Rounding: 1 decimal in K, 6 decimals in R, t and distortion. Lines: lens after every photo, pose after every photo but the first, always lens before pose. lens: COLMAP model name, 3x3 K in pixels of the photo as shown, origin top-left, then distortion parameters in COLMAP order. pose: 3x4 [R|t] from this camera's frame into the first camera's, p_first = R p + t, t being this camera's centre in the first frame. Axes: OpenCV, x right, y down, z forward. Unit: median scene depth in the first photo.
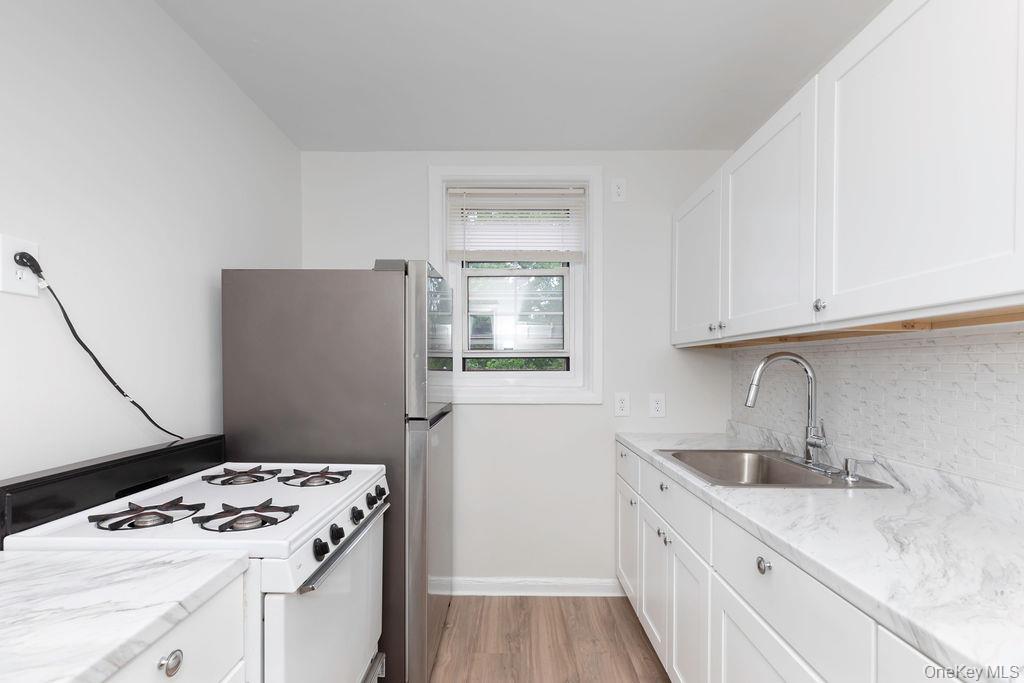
lens RADIAL K [[472.8, 0, 513.6], [0, 472.8, 375.9], [0, 0, 1]] dist [0.002030, 0.000031]
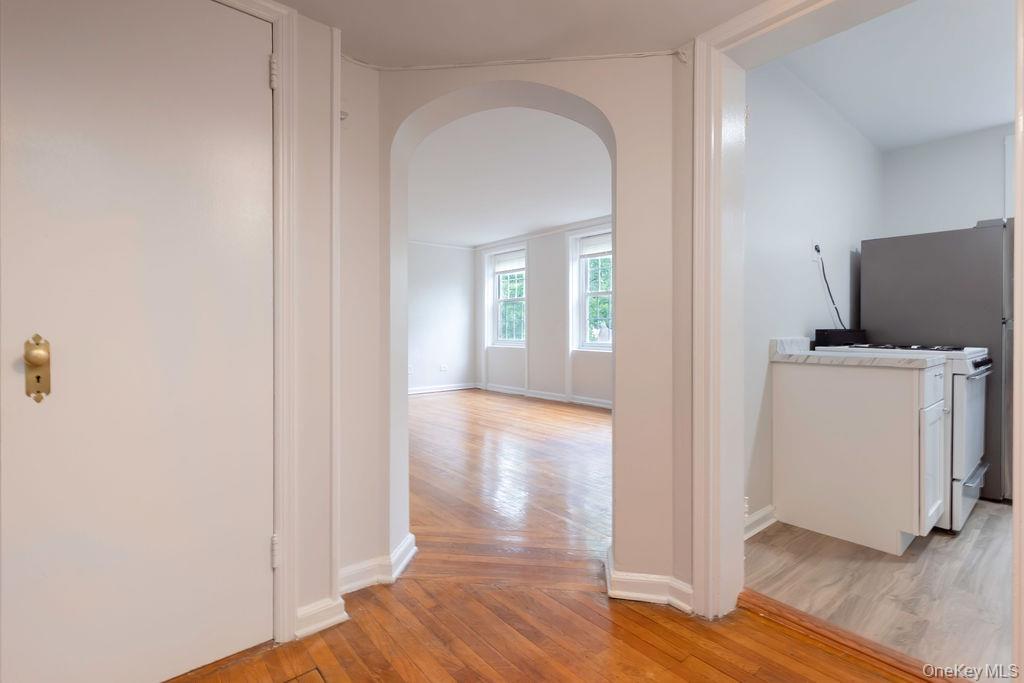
lens RADIAL K [[481.5, 0, 495.6], [0, 481.5, 326.6], [0, 0, 1]] dist [-0.000008, -0.000378]
pose [[0.630786, 0.000107, -0.775957, -0.048184], [-0.016809, 0.999767, -0.013526, 0.140550], [0.775774, 0.021575, 0.630641, -1.135202]]
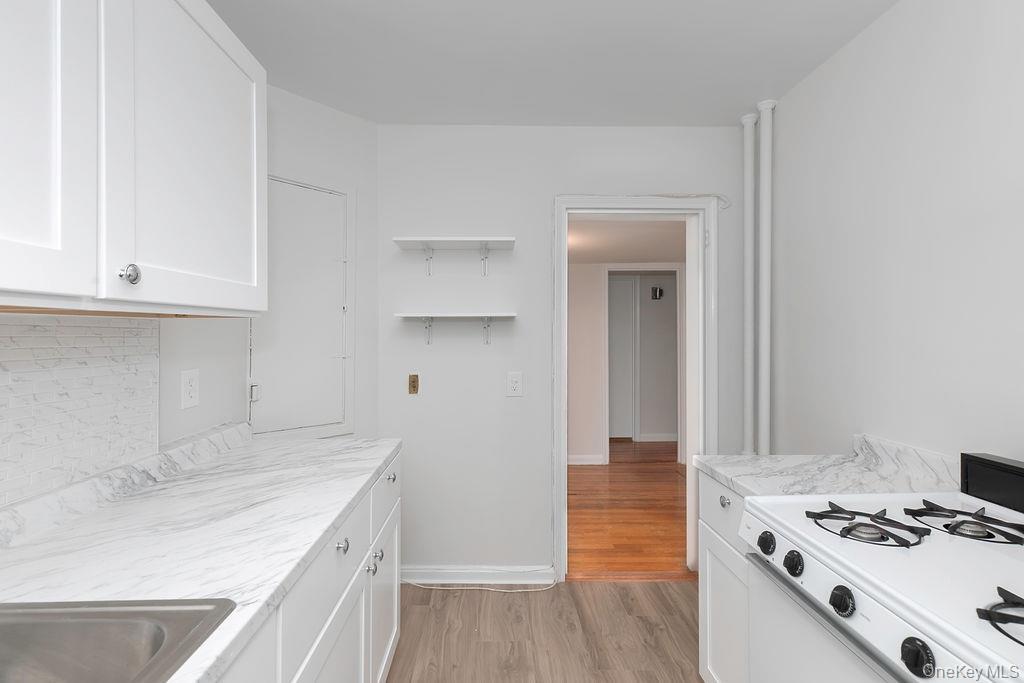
lens RADIAL K [[467.5, 0, 511.4], [0, 467.5, 334.1], [0, 0, 1]] dist [0.002564, 0.000145]
pose [[-0.999416, -0.003459, -0.034008, 0.095766], [-0.004067, 0.999833, 0.017831, -0.052985], [0.033941, 0.017959, -0.999262, 1.072023]]
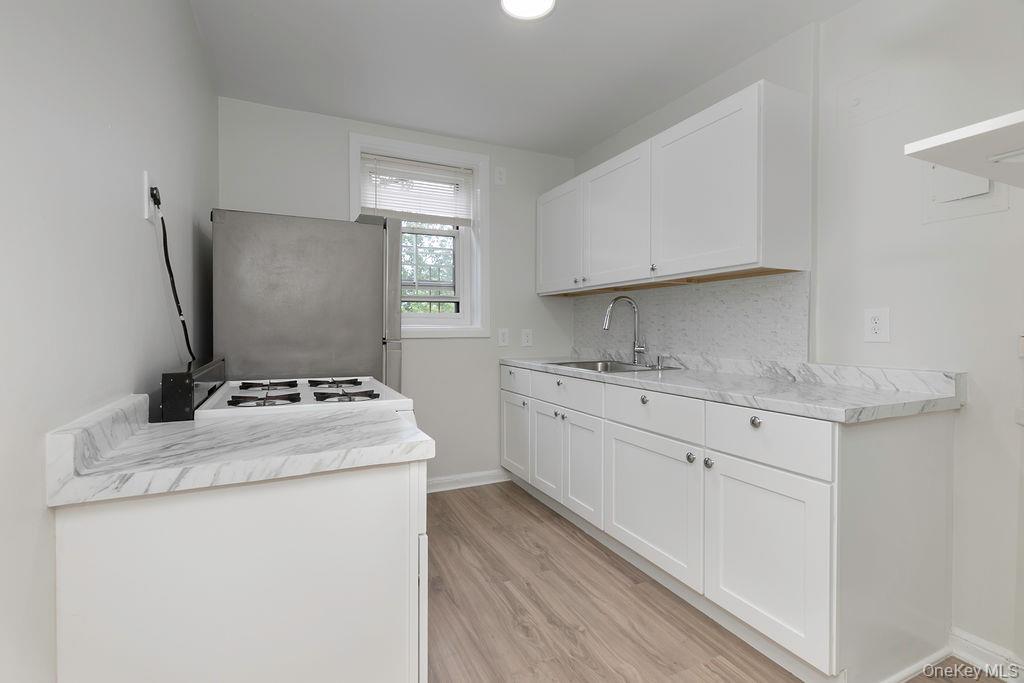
lens RADIAL K [[467.5, 0, 511.4], [0, 467.5, 334.1], [0, 0, 1]] dist [0.002564, 0.000145]
pose [[0.902811, -0.008203, 0.429959, -0.408919], [0.009154, 0.999958, -0.000143, 0.066666], [-0.429940, 0.004065, 0.902848, -0.256545]]
